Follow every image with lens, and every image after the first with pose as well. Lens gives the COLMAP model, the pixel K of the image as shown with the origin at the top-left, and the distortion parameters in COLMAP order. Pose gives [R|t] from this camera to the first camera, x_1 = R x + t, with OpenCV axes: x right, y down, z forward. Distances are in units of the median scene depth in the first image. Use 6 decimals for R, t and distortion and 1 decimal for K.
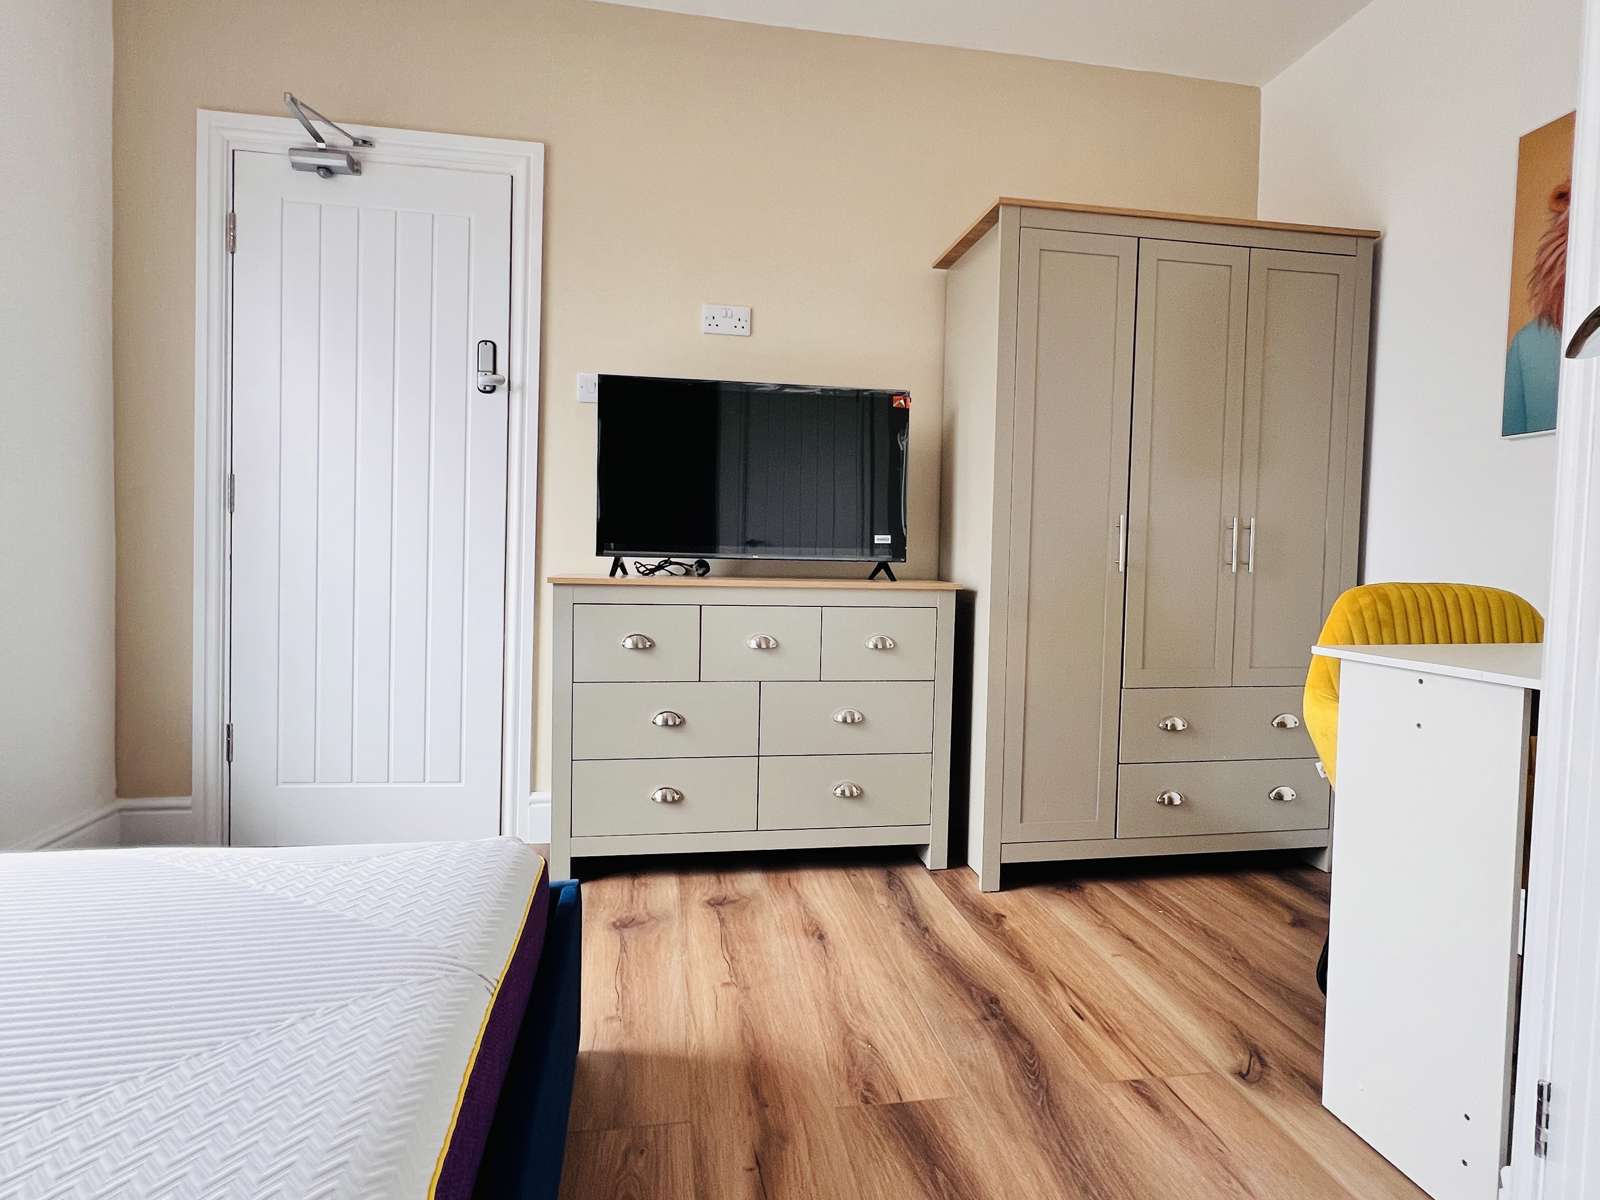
lens RADIAL K [[855.7, 0, 800.4], [0, 855.7, 595.8], [0, 0, 1]] dist [-0.002067, -0.001167]
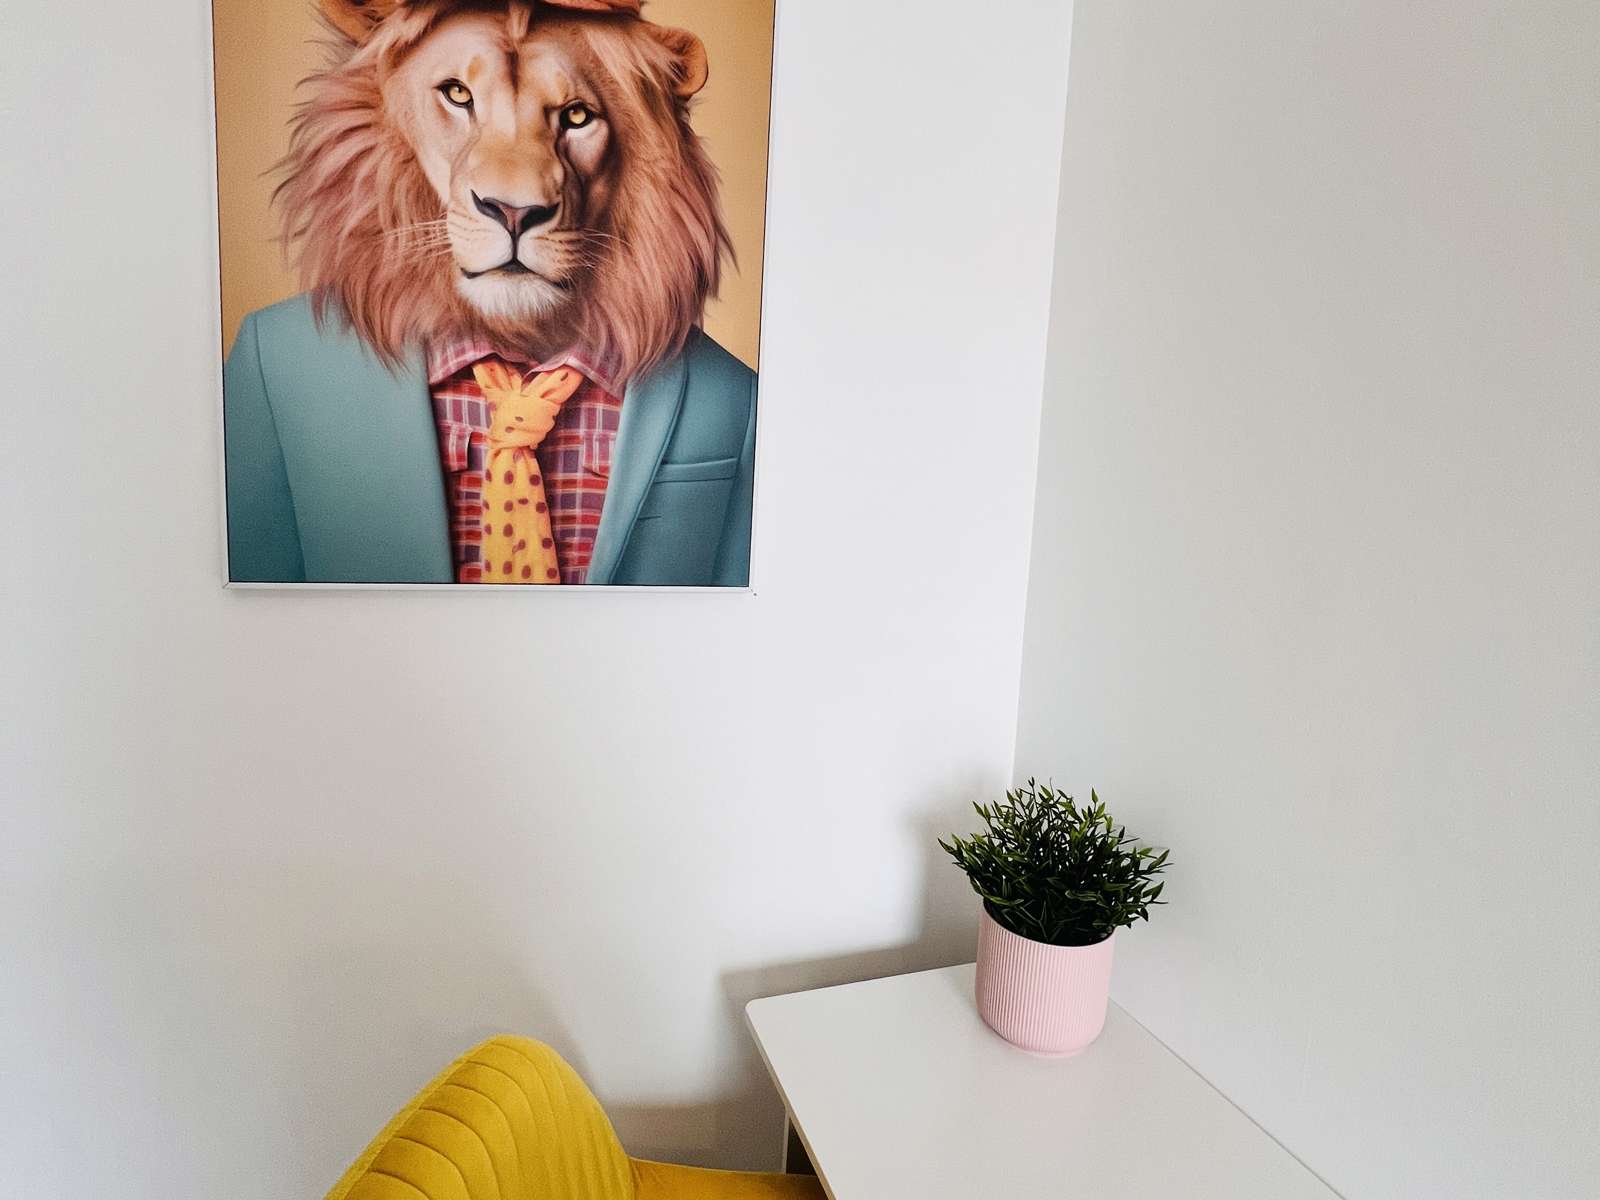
lens RADIAL K [[847.4, 0, 800.0], [0, 847.4, 600.0], [0, 0, 1]] dist [-0.005813, 0.000571]
pose [[-0.184169, -0.154588, 0.970662, 0.349900], [-0.008559, 0.987769, 0.155688, -0.206770], [-0.982857, 0.020365, -0.183239, 0.706542]]
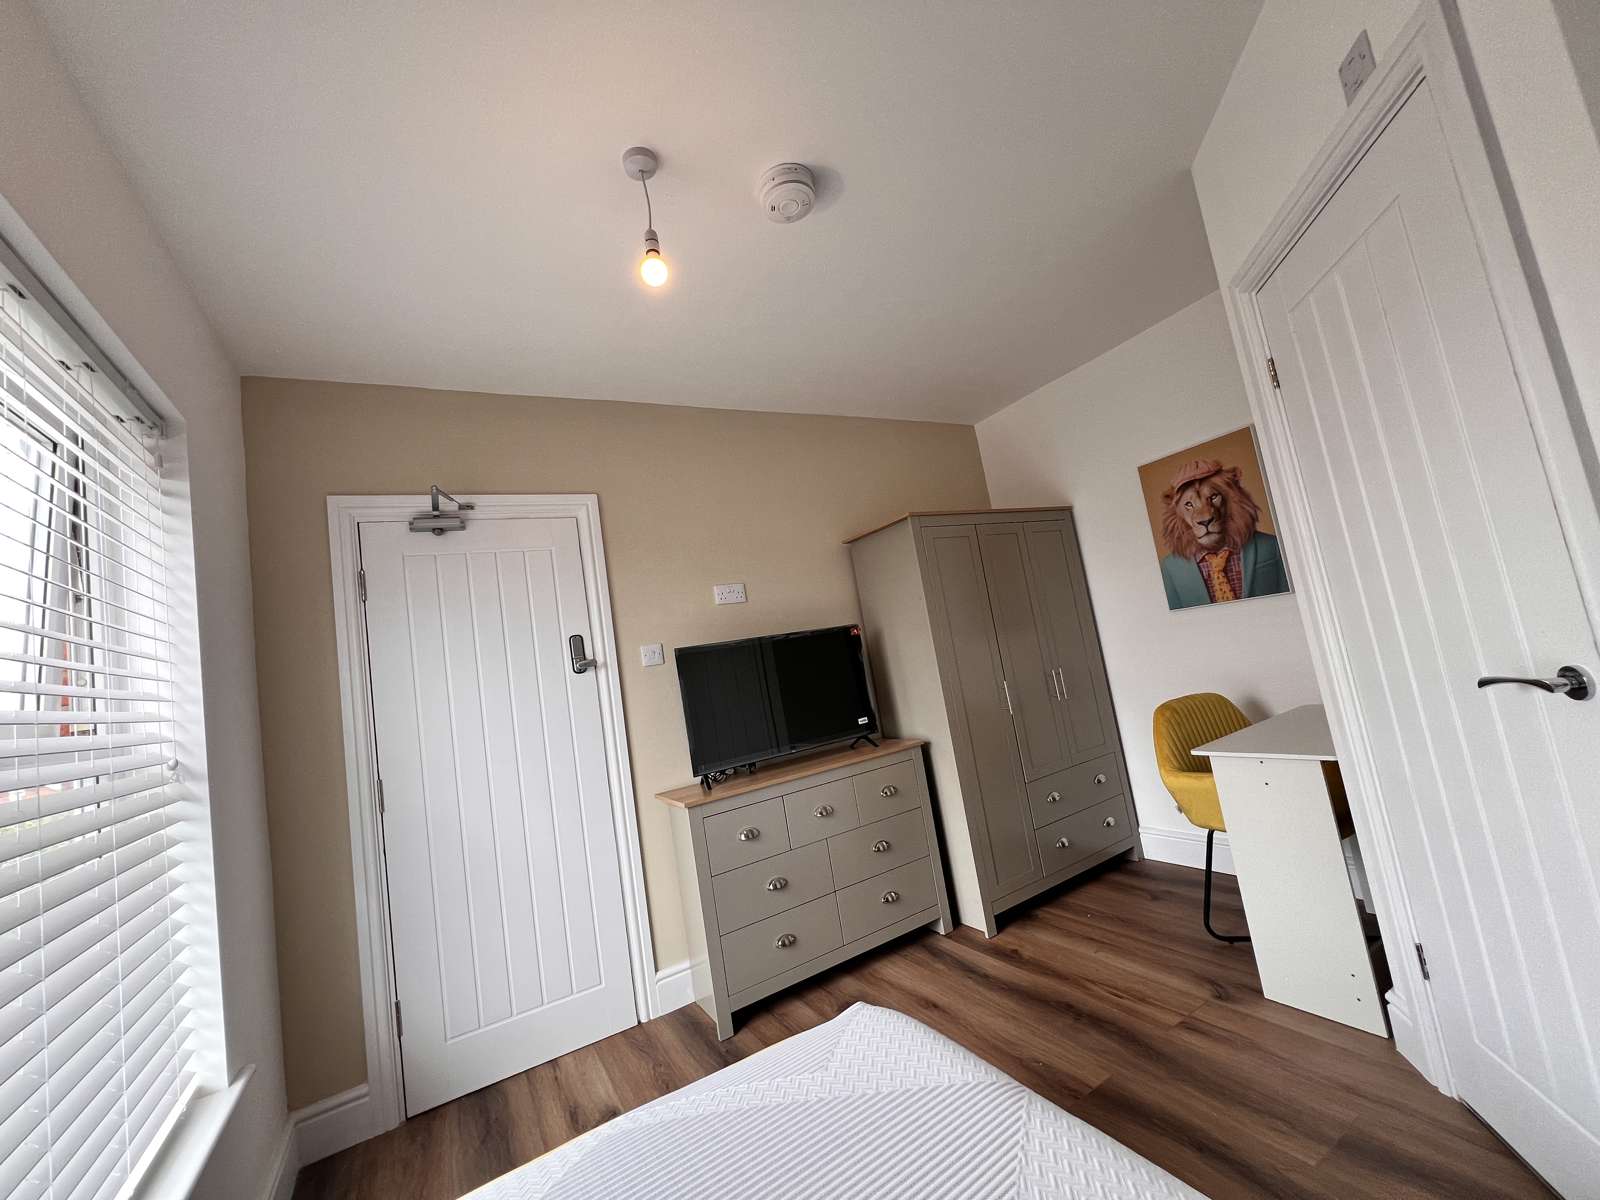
lens RADIAL K [[641.9, 0, 796.0], [0, 641.9, 599.2], [0, 0, 1]] dist [-0.002603, 0.000342]
pose [[0.923275, -0.138356, 0.358360, -0.429992], [0.198814, 0.970330, -0.137596, -0.154826], [-0.328690, 0.198286, 0.923388, -0.073552]]
